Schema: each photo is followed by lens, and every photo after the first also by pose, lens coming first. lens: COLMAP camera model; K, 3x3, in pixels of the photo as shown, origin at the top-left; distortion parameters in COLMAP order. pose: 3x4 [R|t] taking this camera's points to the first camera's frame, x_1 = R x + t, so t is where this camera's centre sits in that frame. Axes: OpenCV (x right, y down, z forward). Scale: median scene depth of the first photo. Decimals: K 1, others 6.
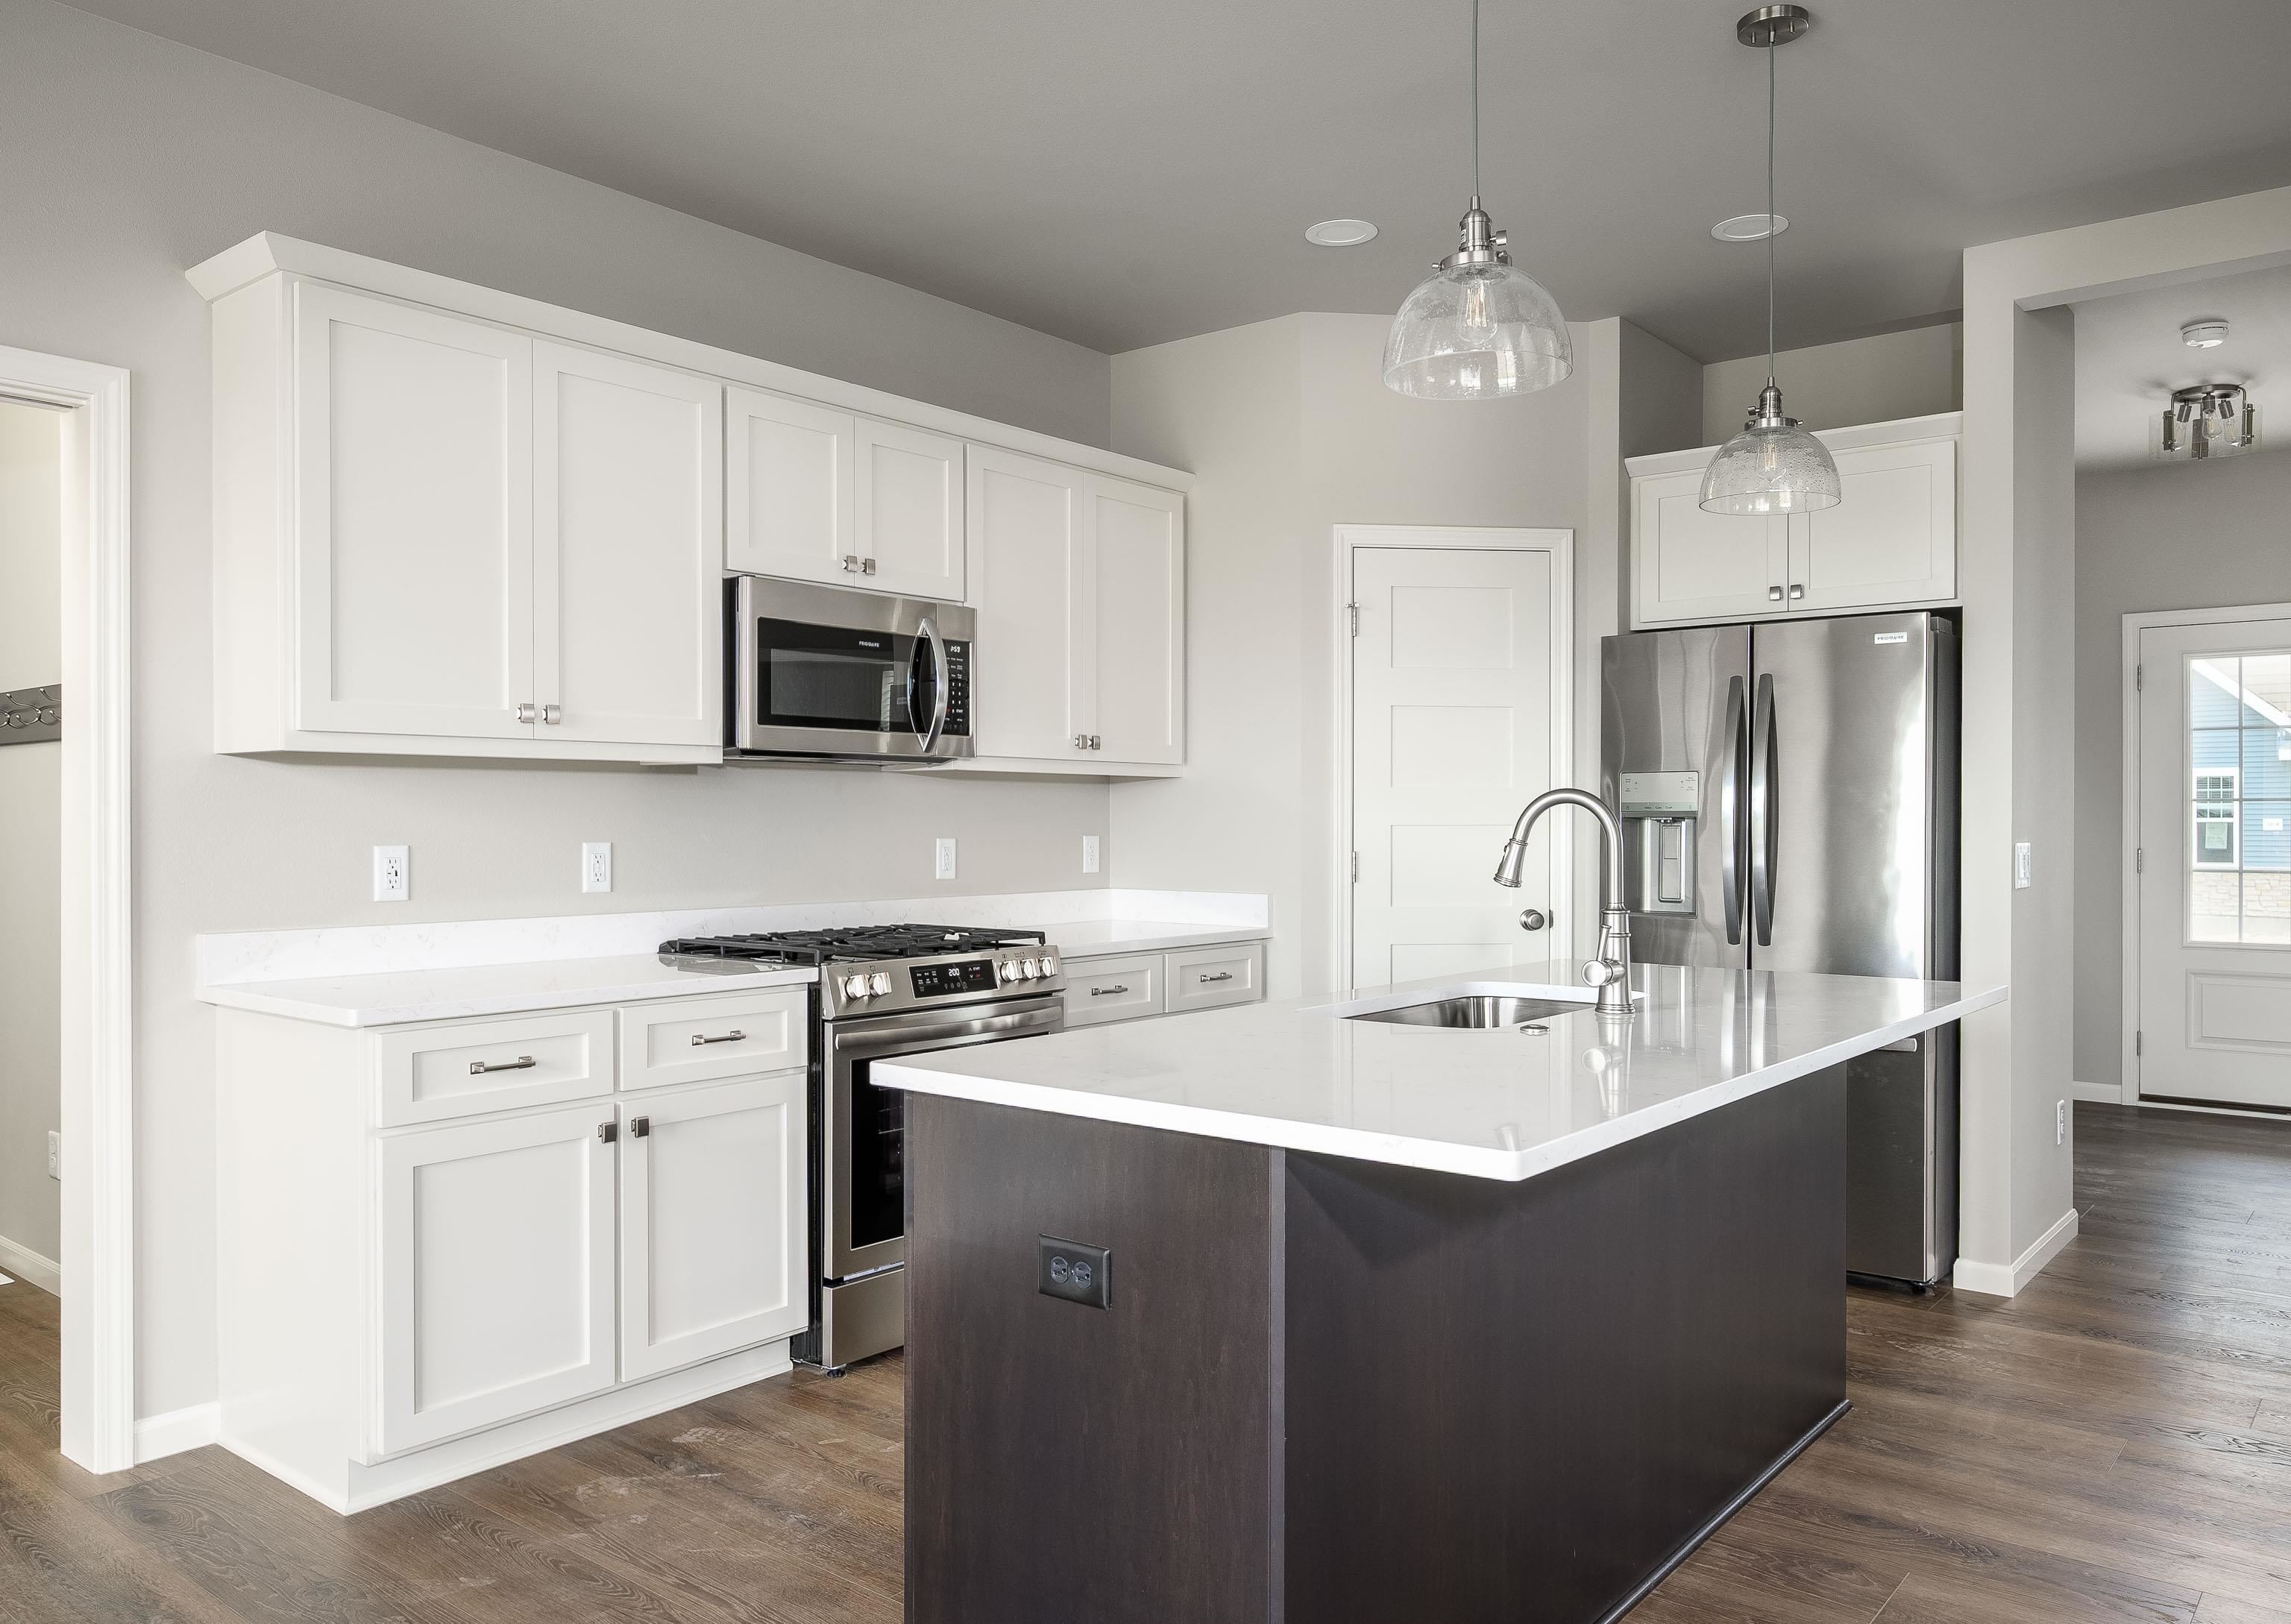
lens RADIAL K [[1661.6, 0, 1148.0], [0, 1661.6, 826.6], [0, 0, 1]] dist [-0.005245, -0.001299]
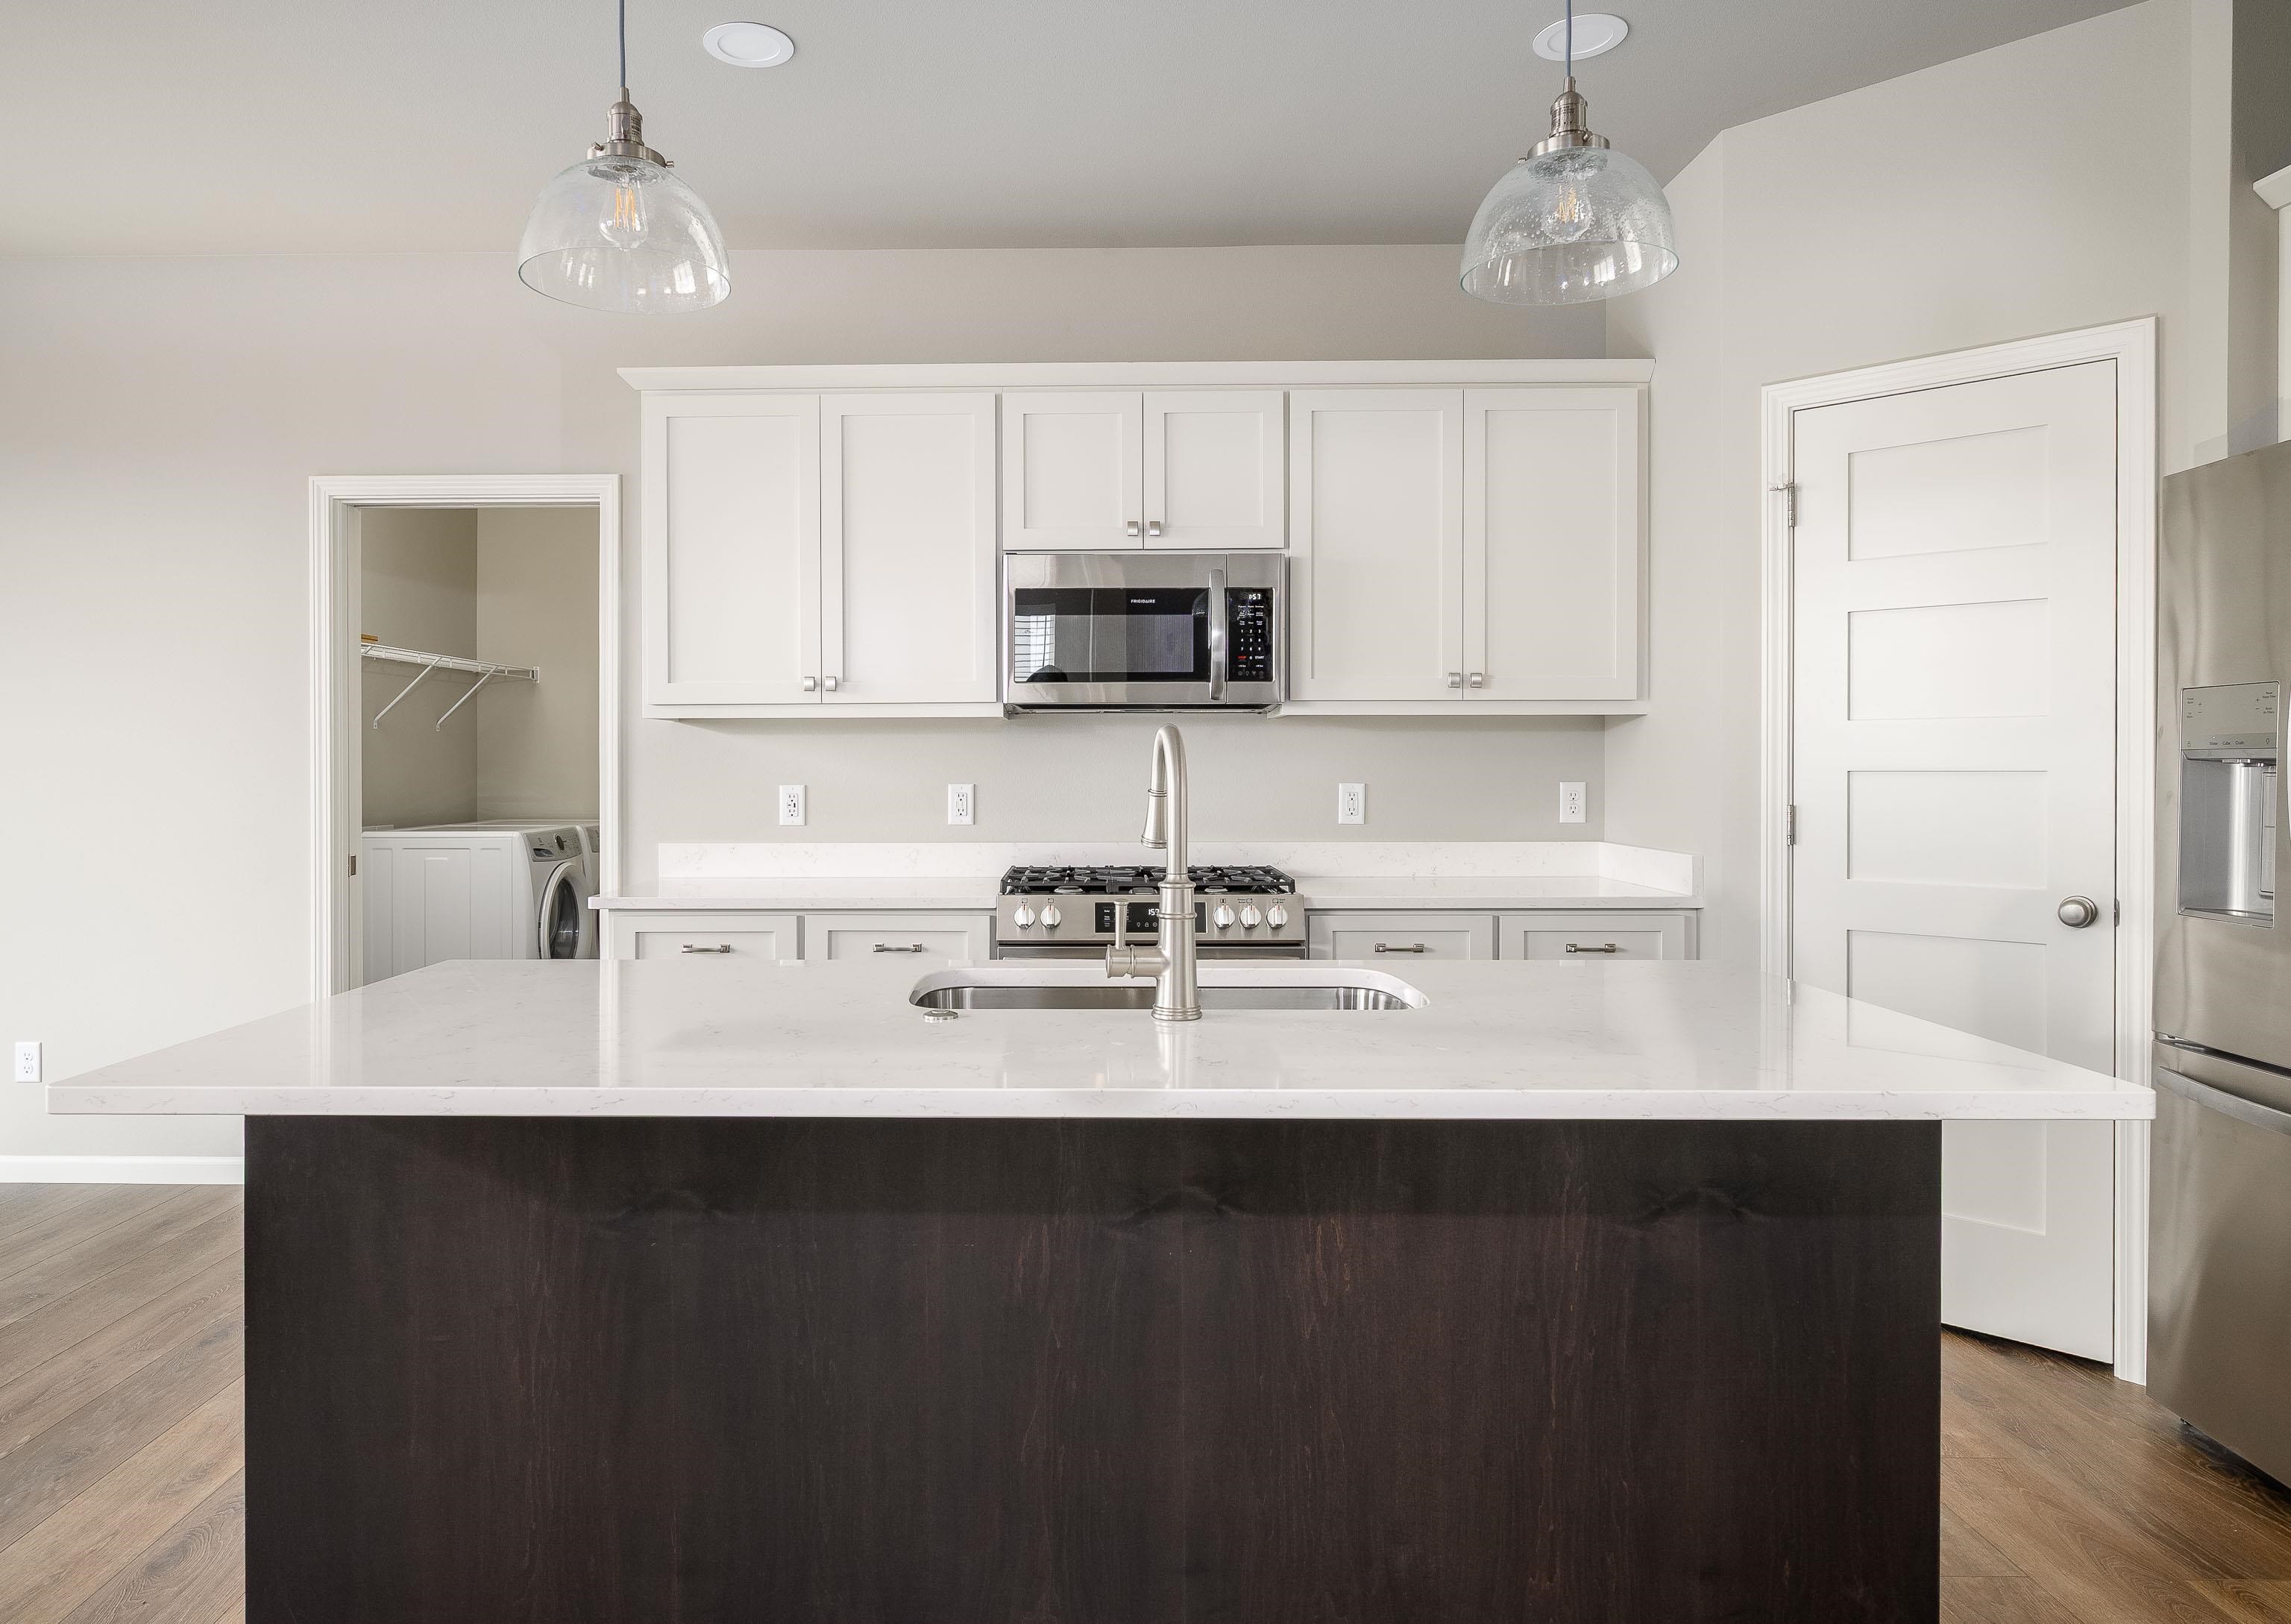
lens RADIAL K [[1421.1, 0, 1049.6], [0, 1421.1, 754.7], [0, 0, 1]] dist [-0.005747, -0.002138]
pose [[0.614089, -0.011549, -0.789152, 0.499688], [-0.003112, 0.999850, -0.017054, 0.005019], [0.789231, 0.012928, 0.613961, 0.377903]]
